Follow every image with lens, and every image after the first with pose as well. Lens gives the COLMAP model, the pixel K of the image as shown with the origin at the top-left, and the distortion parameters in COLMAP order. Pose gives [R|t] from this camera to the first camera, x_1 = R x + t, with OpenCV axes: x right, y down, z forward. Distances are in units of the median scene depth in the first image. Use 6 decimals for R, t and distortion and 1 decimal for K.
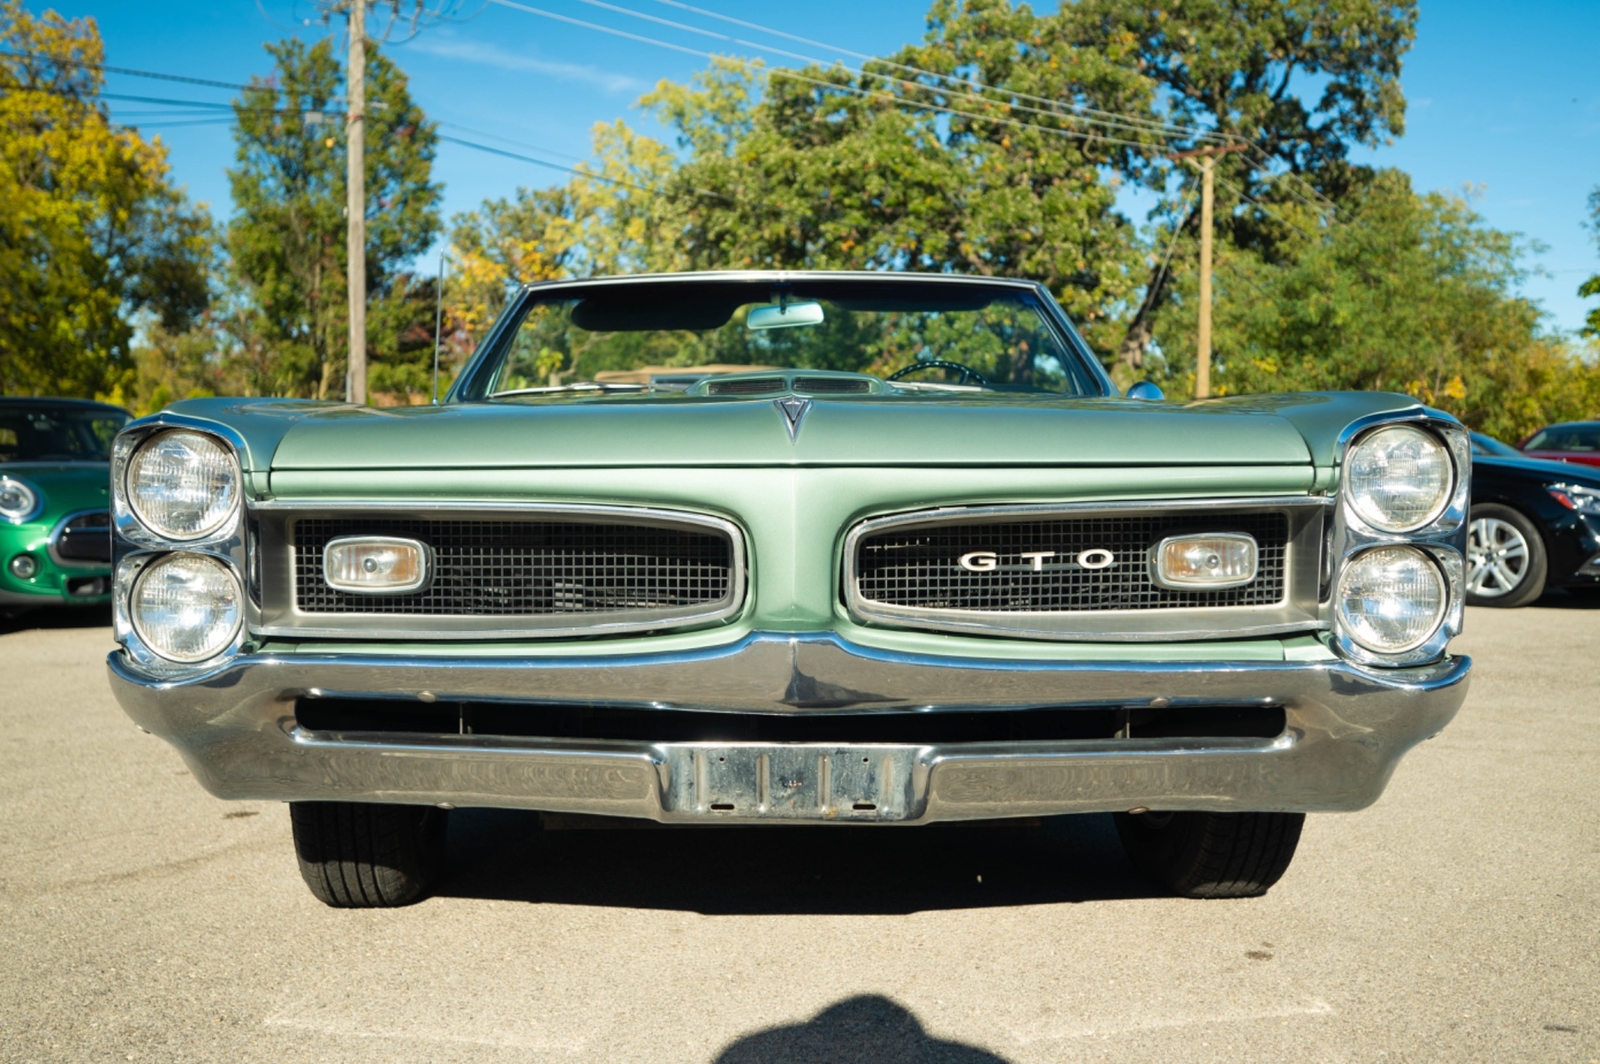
lens RADIAL K [[1502.1, 0, 799.5], [0, 1502.1, 543.2], [0, 0, 1]] dist [-0.002981, 0.003702]
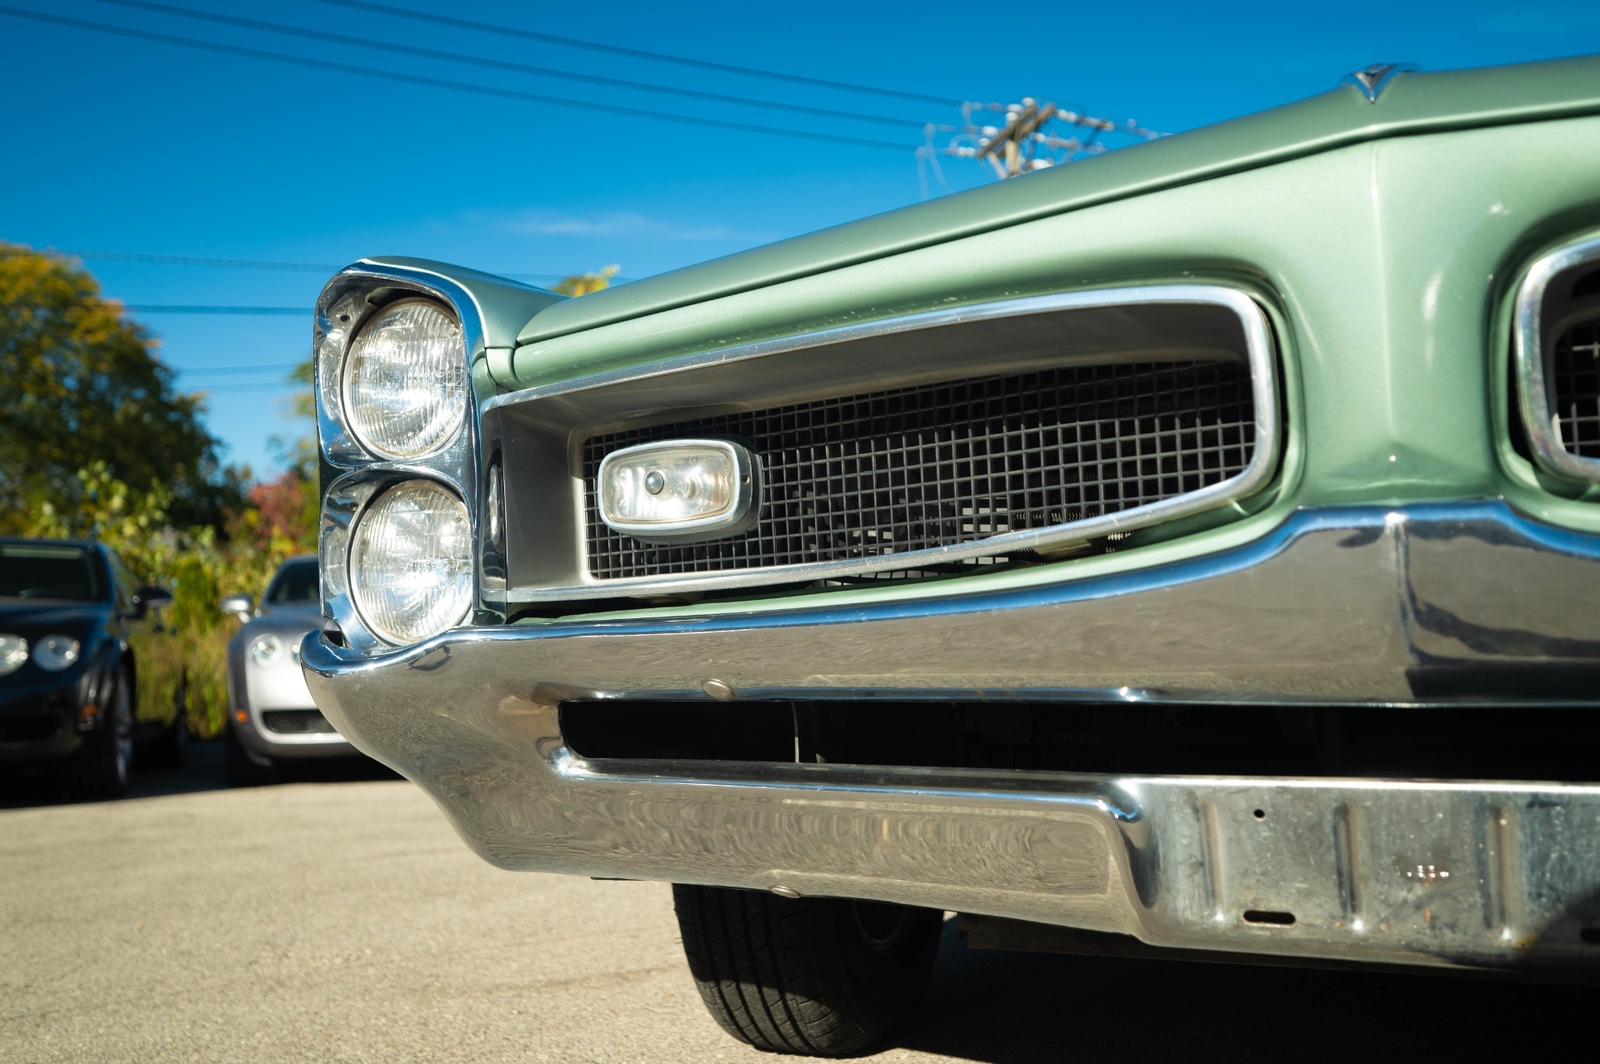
lens RADIAL K [[1378.0, 0, 800.9], [0, 1378.0, 544.2], [0, 0, 1]] dist [-0.004188, -0.000031]
pose [[0.895342, -0.061730, -0.441081, 0.013234], [0.010219, 0.992935, -0.118219, 0.091442], [0.445262, 0.101339, 0.889647, 0.450623]]
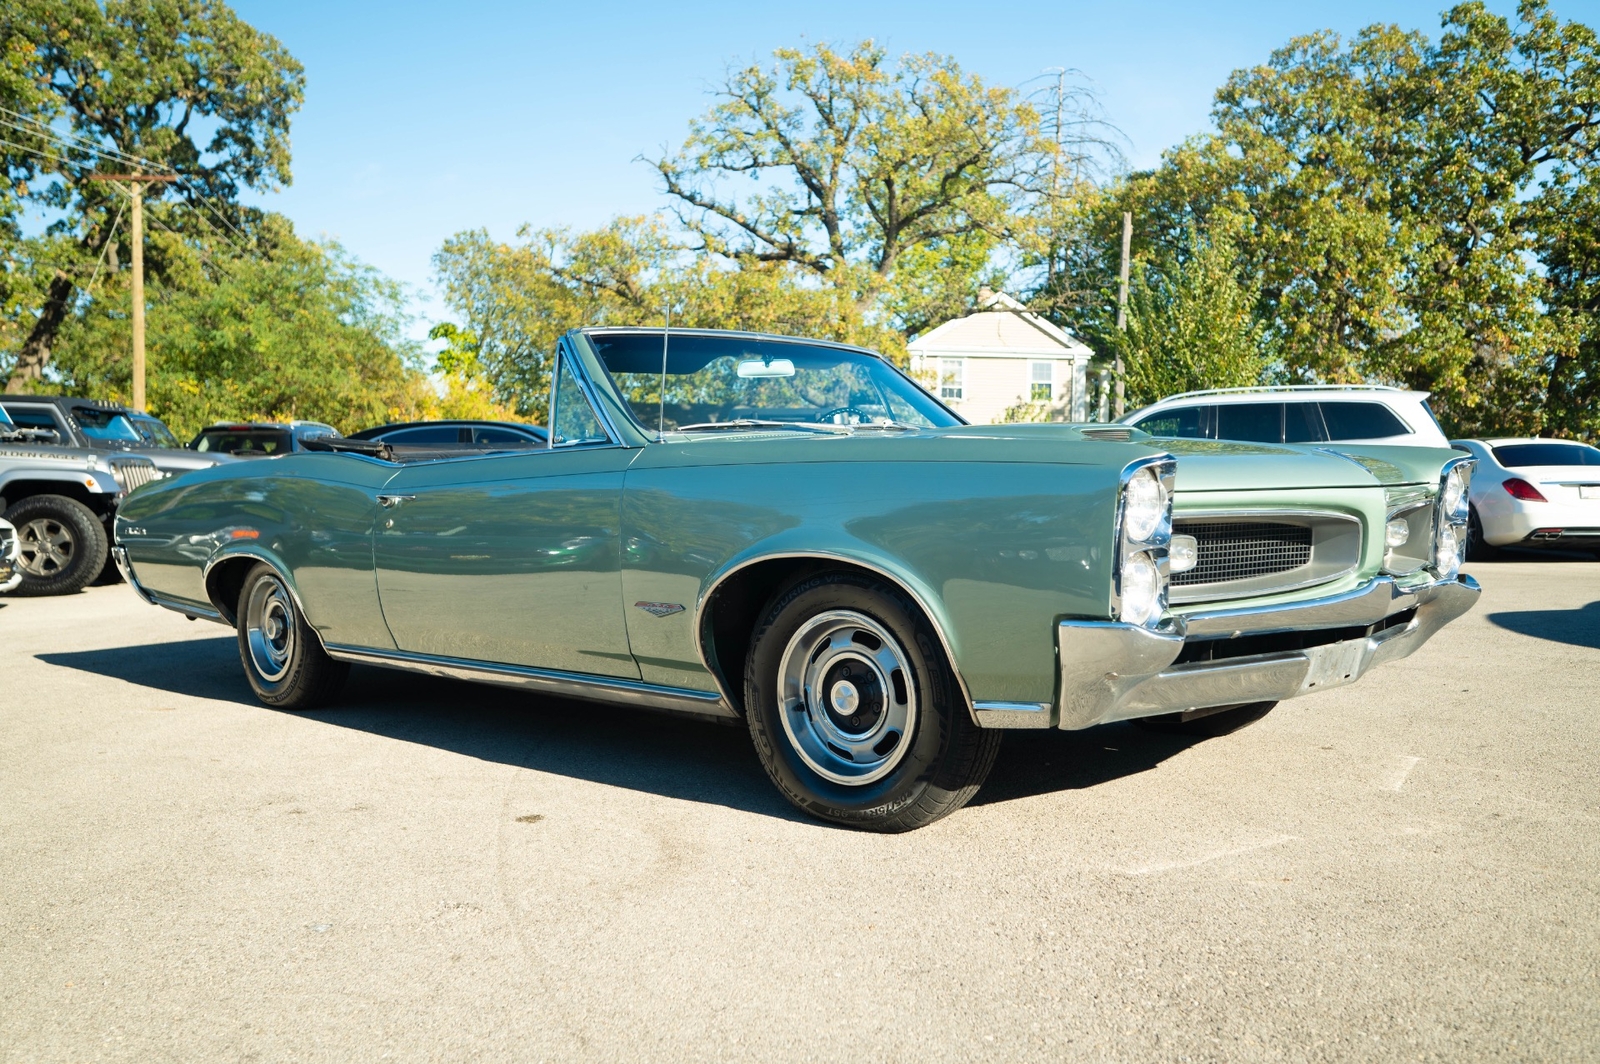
lens RADIAL K [[1380.7, 0, 800.0], [0, 1380.7, 532.0], [0, 0, 1]] dist [-0.006557, 0.004886]
pose [[0.710523, -0.033268, 0.702887, -1.323914], [0.043358, 0.999054, 0.003456, -0.024808], [-0.702337, 0.028020, 0.711293, 0.243783]]
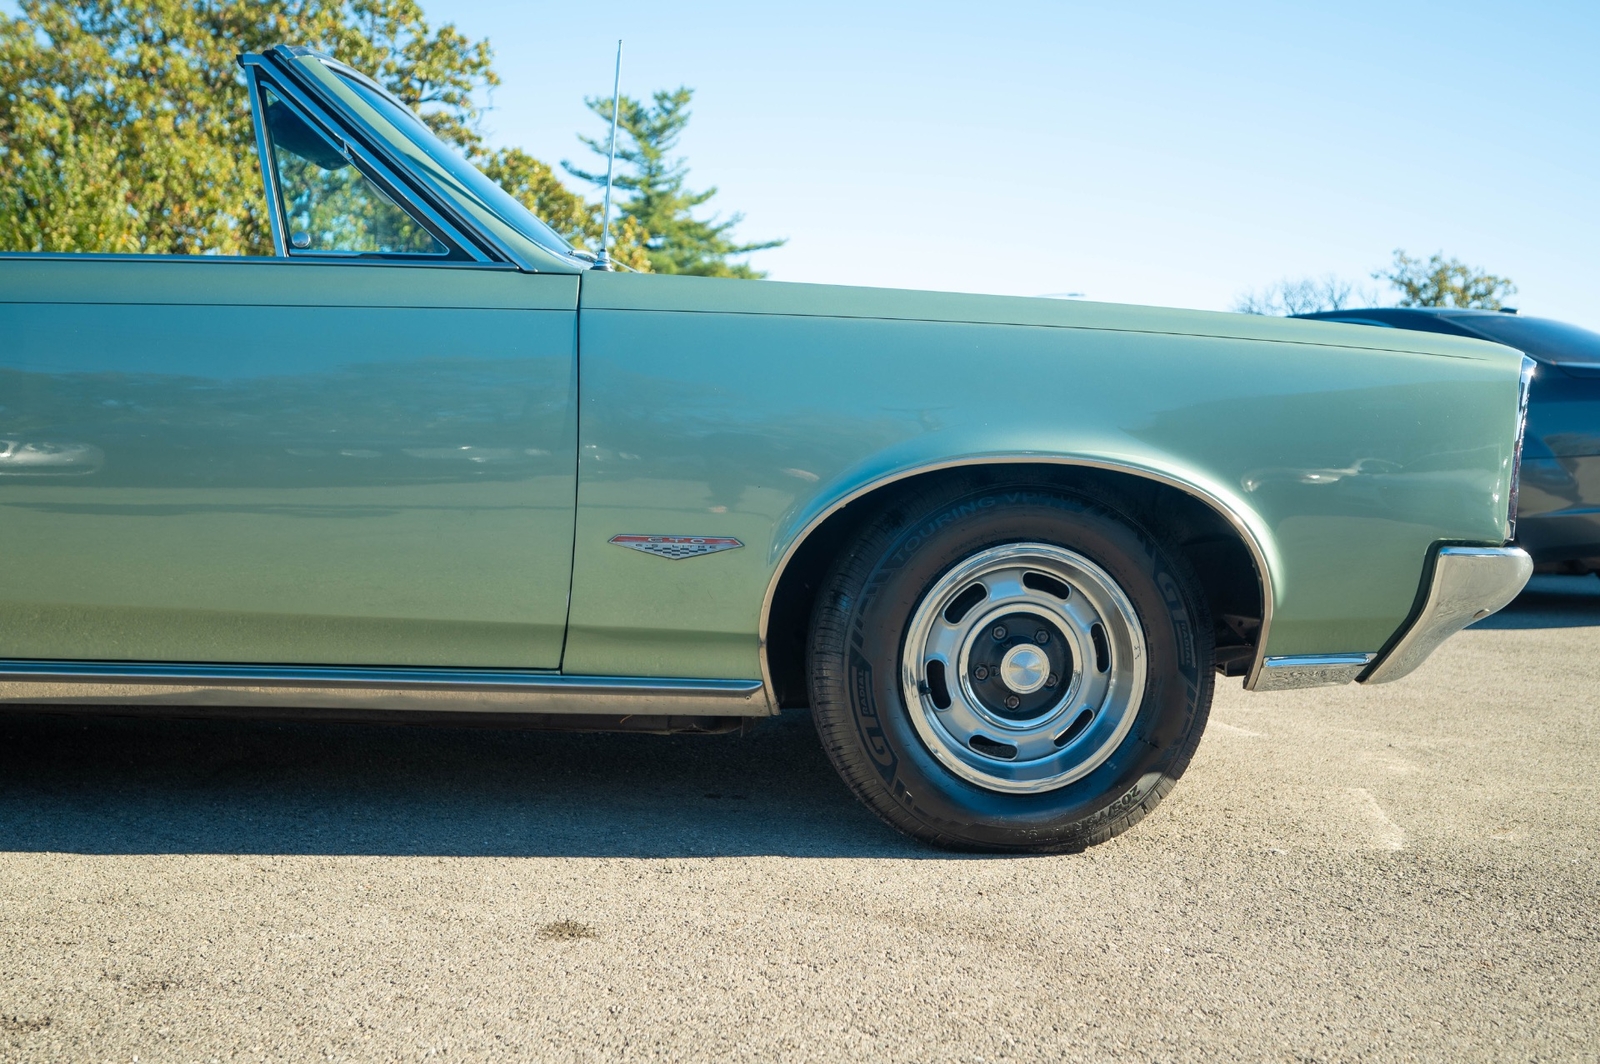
lens RADIAL K [[1495.5, 0, 800.0], [0, 1495.5, 532.0], [0, 0, 1]] dist [0.008285, -0.001766]
pose [[-0.033153, -0.044197, 0.998473, -1.349493], [0.004083, 0.999007, 0.044357, 0.005360], [-0.999442, 0.005547, -0.032940, 1.349545]]
